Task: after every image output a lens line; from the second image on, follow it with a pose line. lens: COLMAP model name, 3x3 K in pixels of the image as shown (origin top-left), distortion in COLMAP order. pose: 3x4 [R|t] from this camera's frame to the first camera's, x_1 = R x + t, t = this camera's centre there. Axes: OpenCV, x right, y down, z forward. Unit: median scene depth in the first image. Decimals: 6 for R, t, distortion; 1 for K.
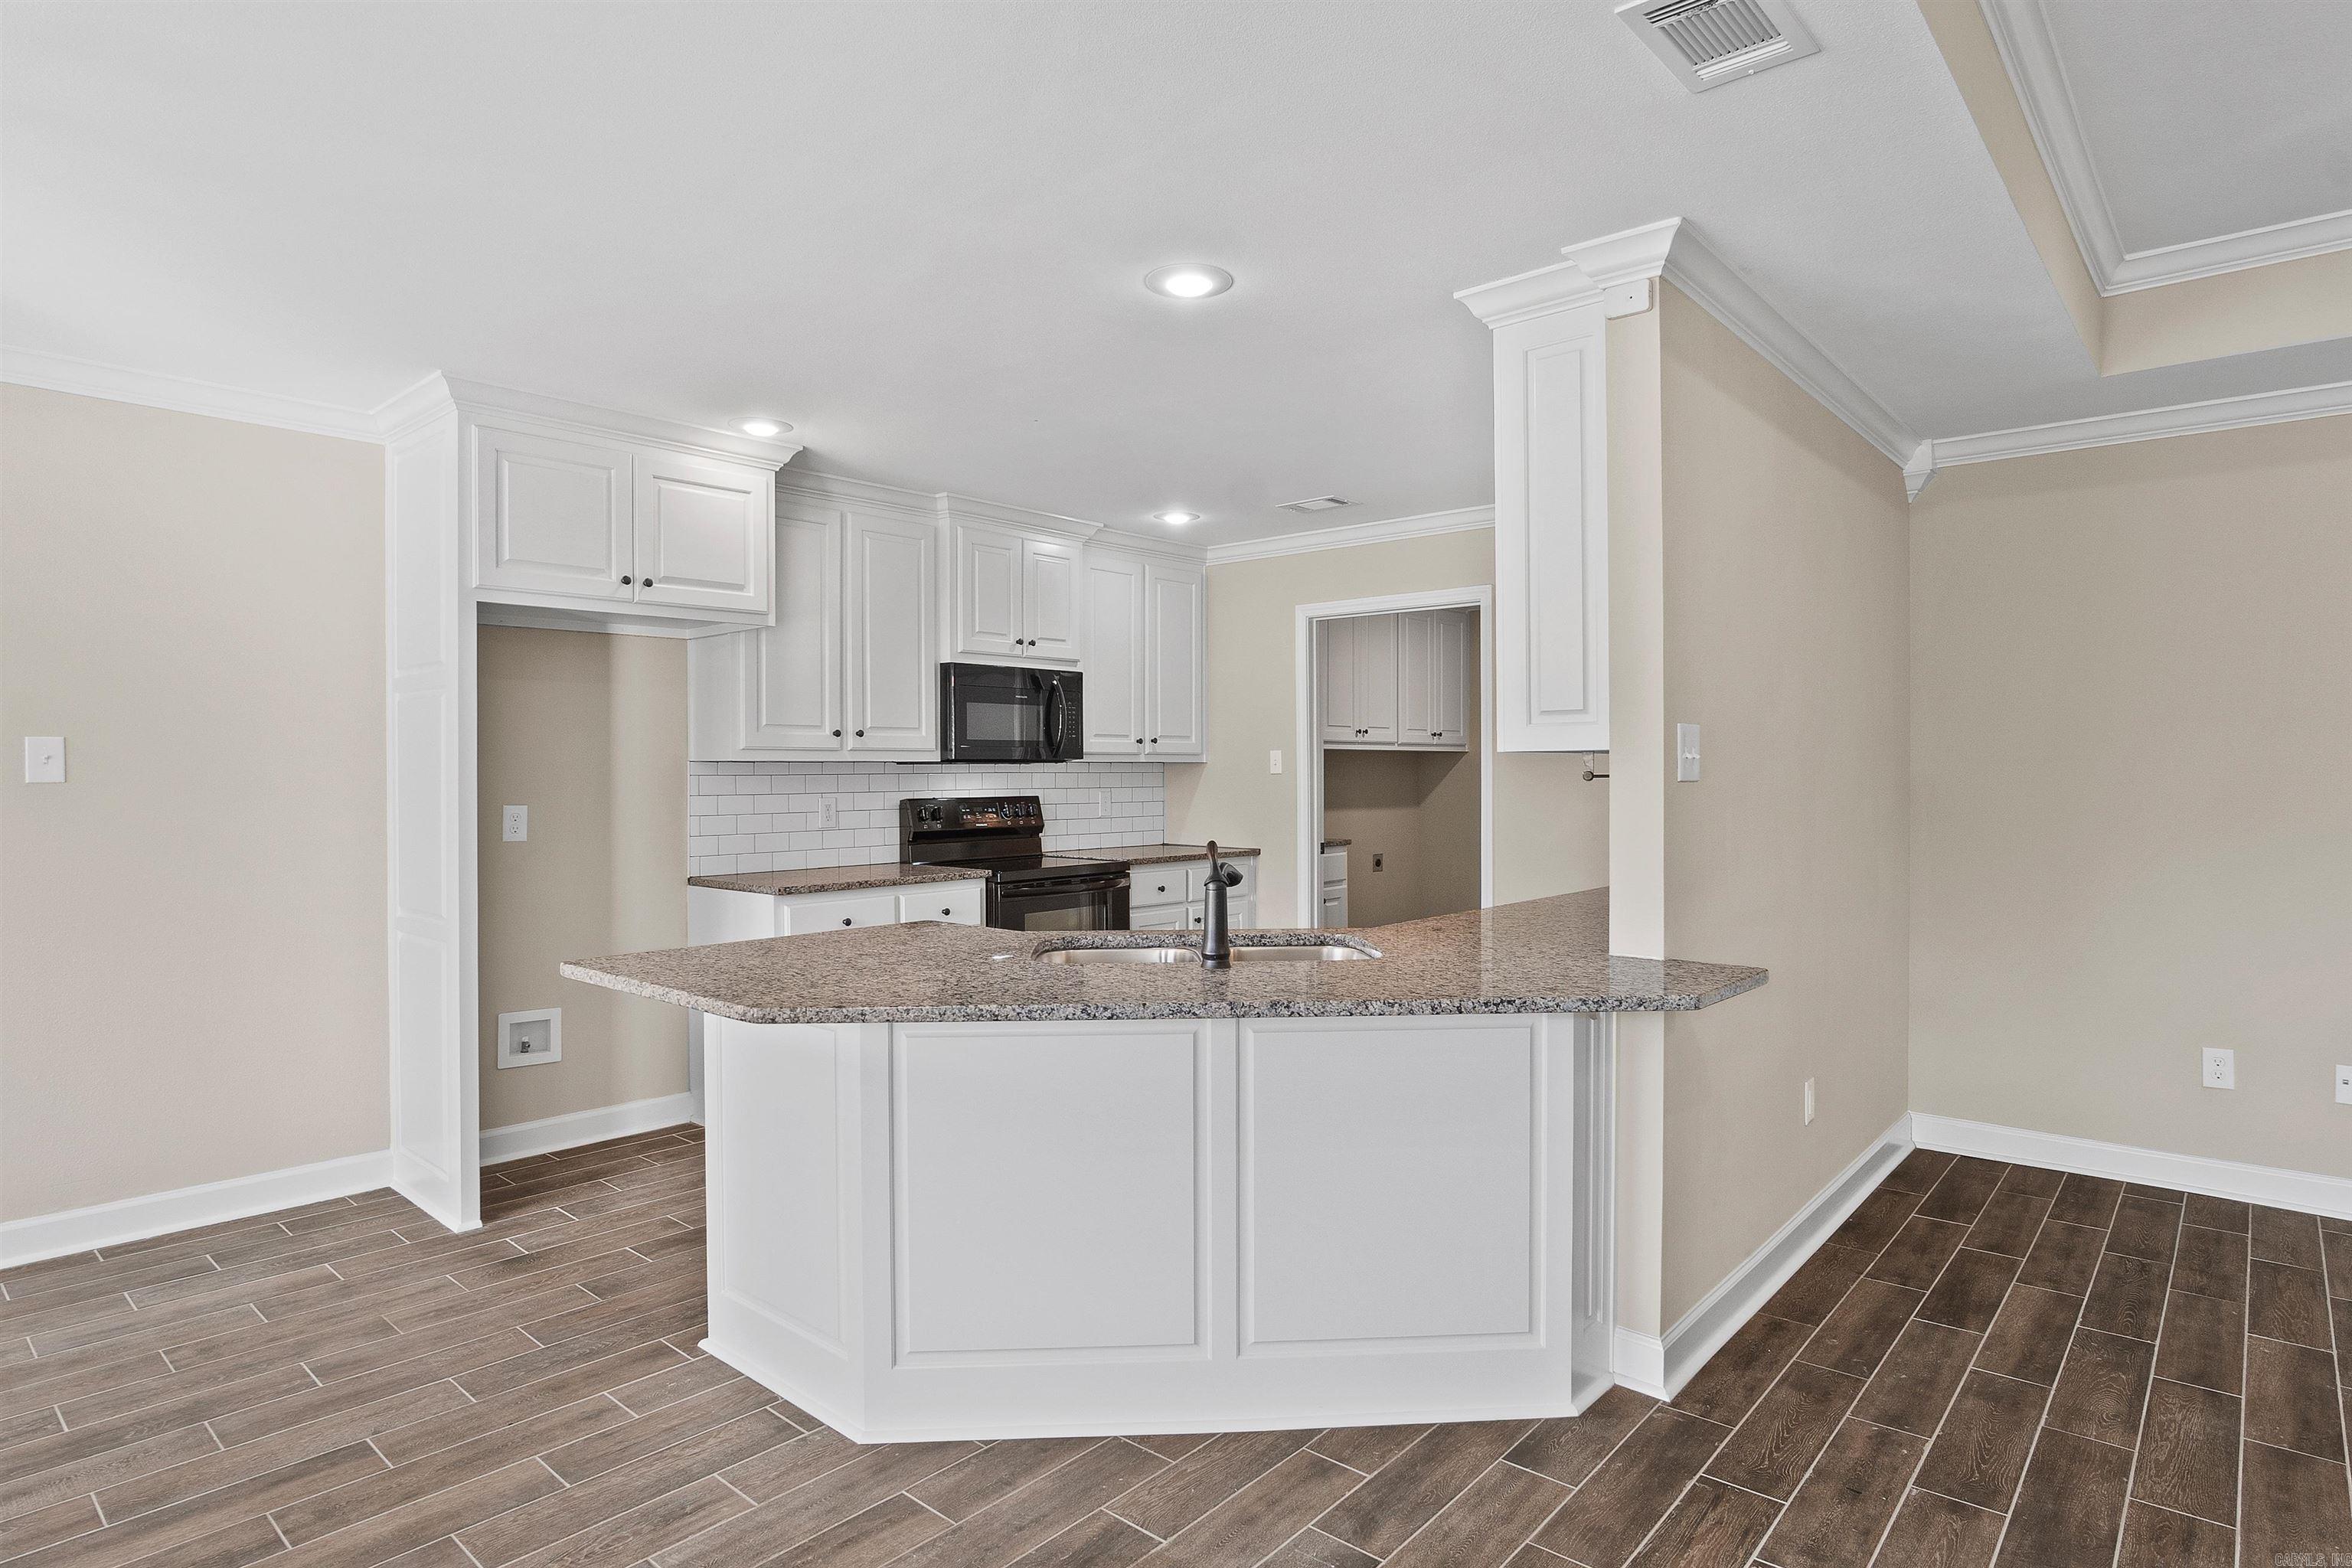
lens RADIAL K [[1268.0, 0, 1186.4], [0, 1268.0, 774.3], [0, 0, 1]] dist [-0.031938, 0.007955]
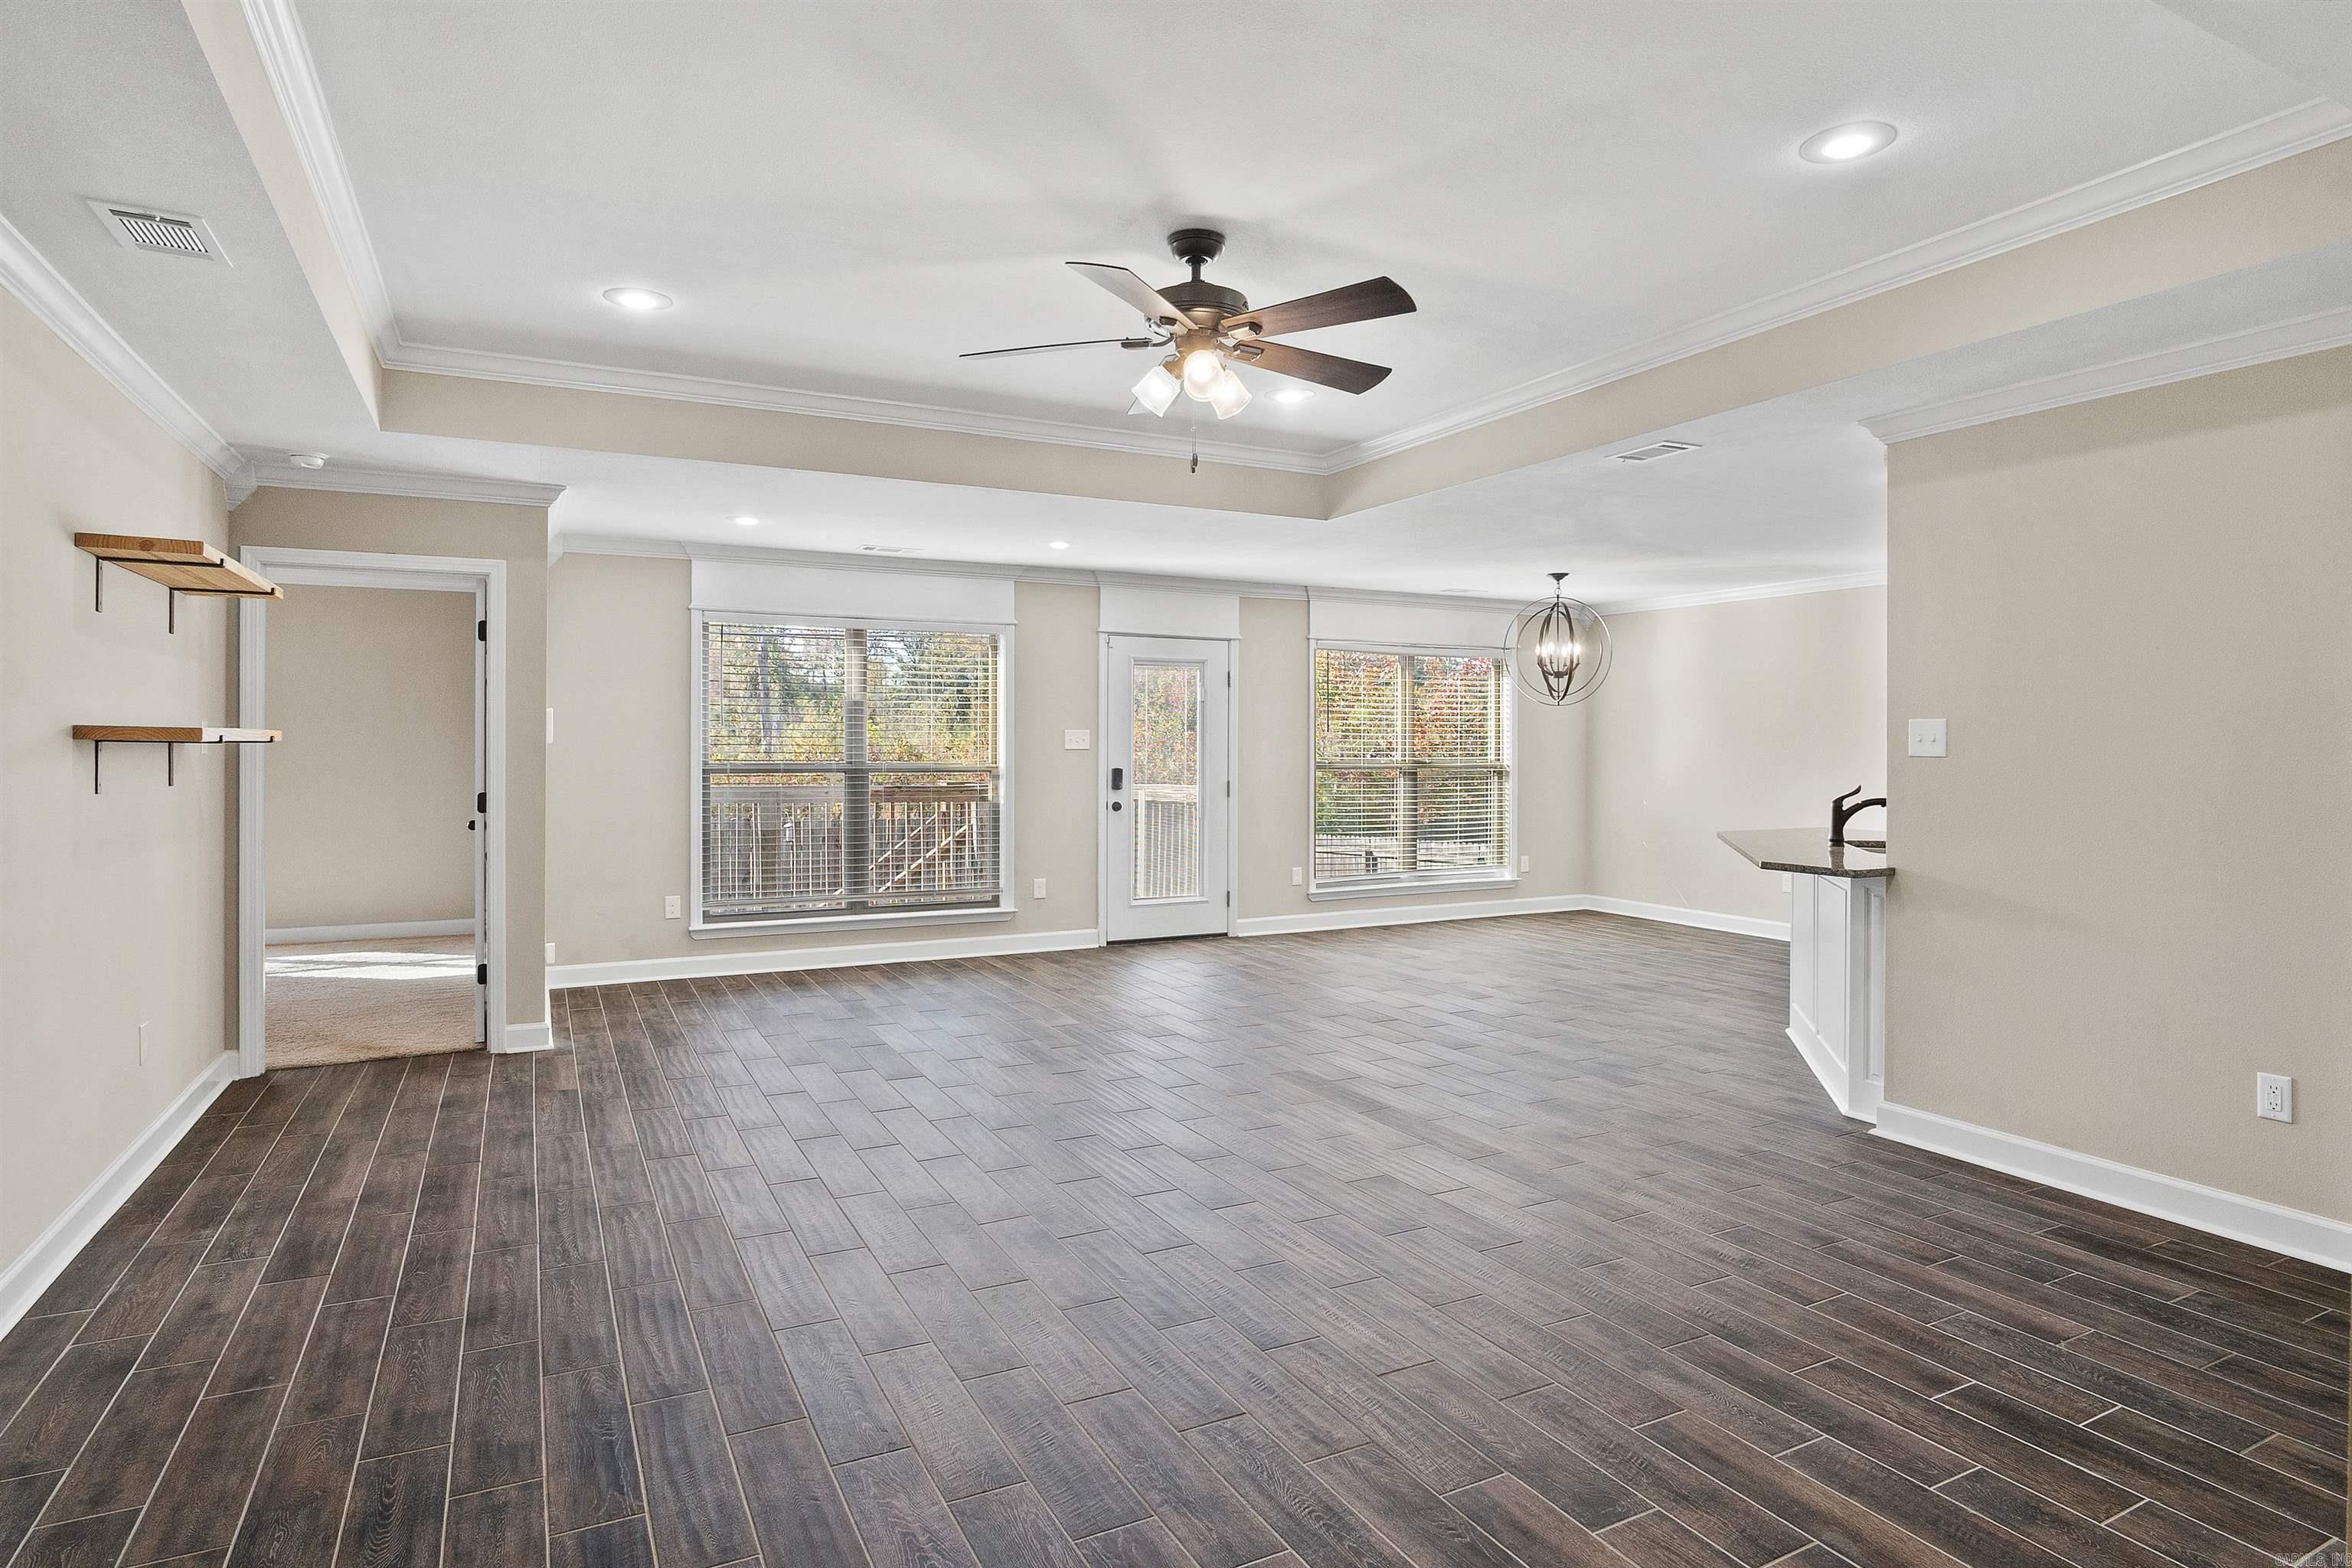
lens RADIAL K [[1272.4, 0, 1180.3], [0, 1272.4, 754.3], [0, 0, 1]] dist [-0.035494, 0.011448]
pose [[-0.368381, 0.006146, -0.929655, 1.496814], [-0.006130, 0.999940, 0.009040, -0.002935], [0.929655, 0.009028, -0.368322, 0.509941]]
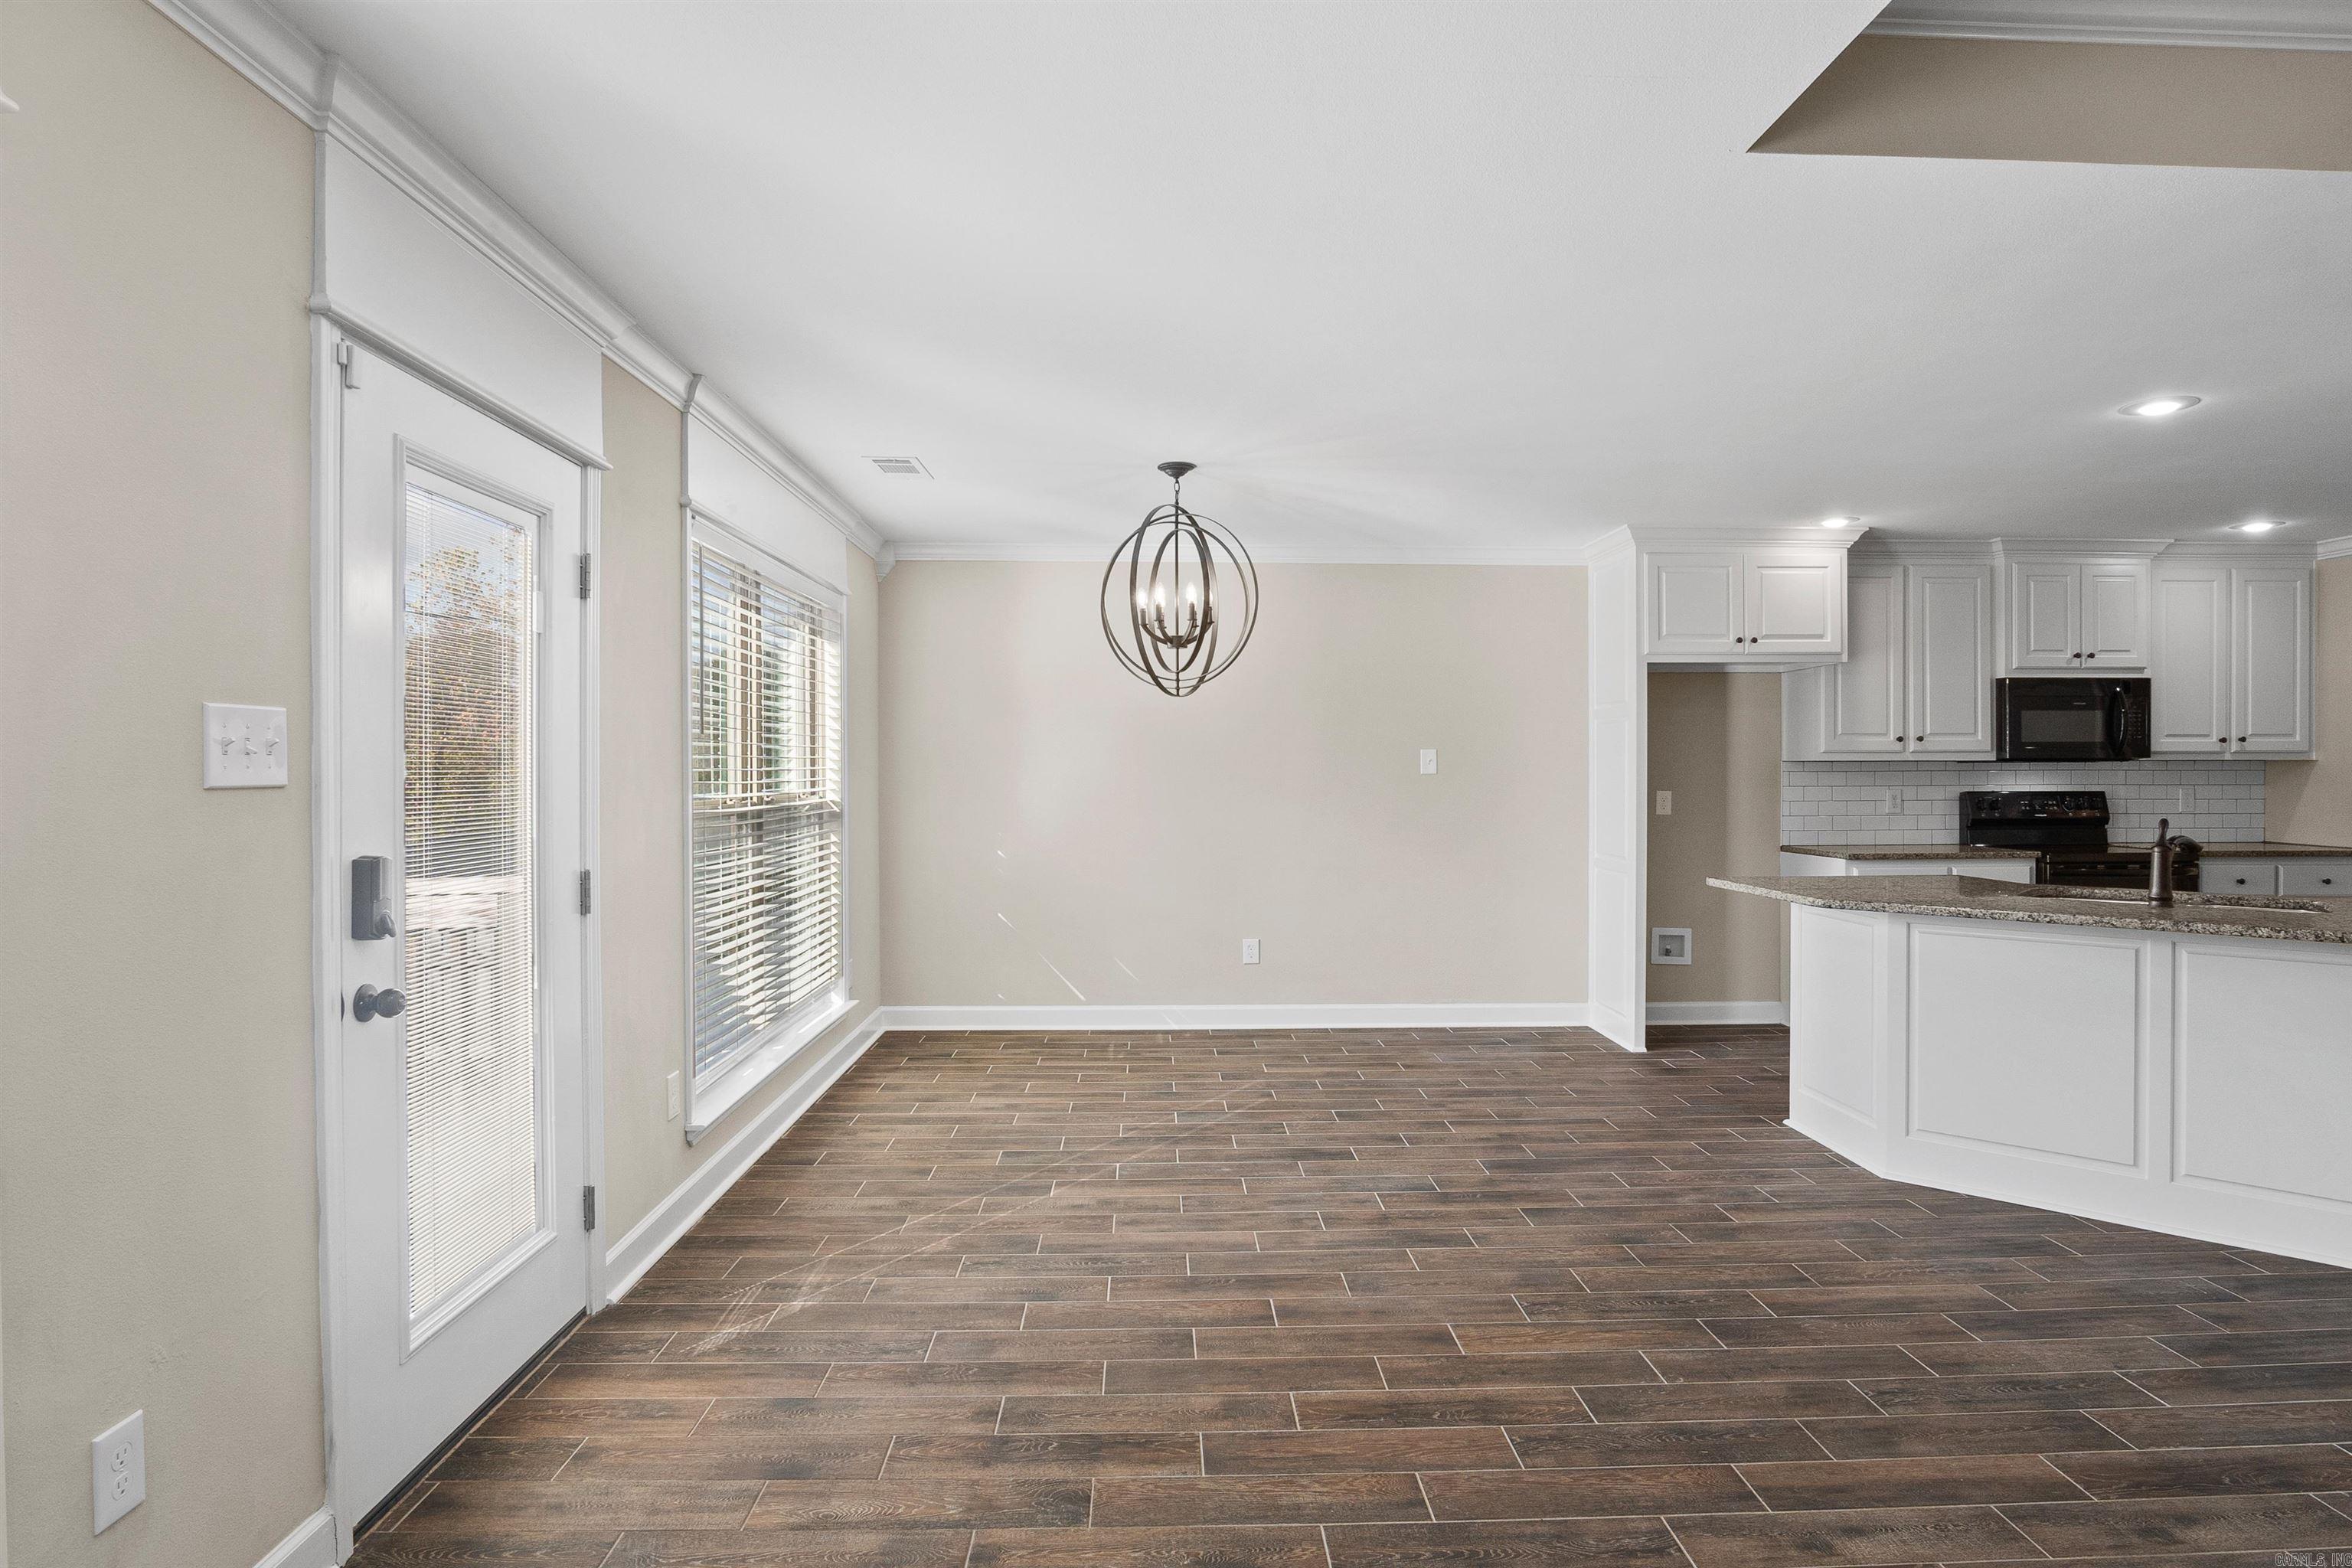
lens RADIAL K [[1252.9, 0, 1191.0], [0, 1252.9, 778.8], [0, 0, 1]] dist [-0.036728, 0.010330]
pose [[0.683321, 0.007155, -0.730083, 0.187580], [-0.002726, 0.999970, 0.007248, 0.001118], [0.730113, -0.002962, 0.683320, -0.480239]]
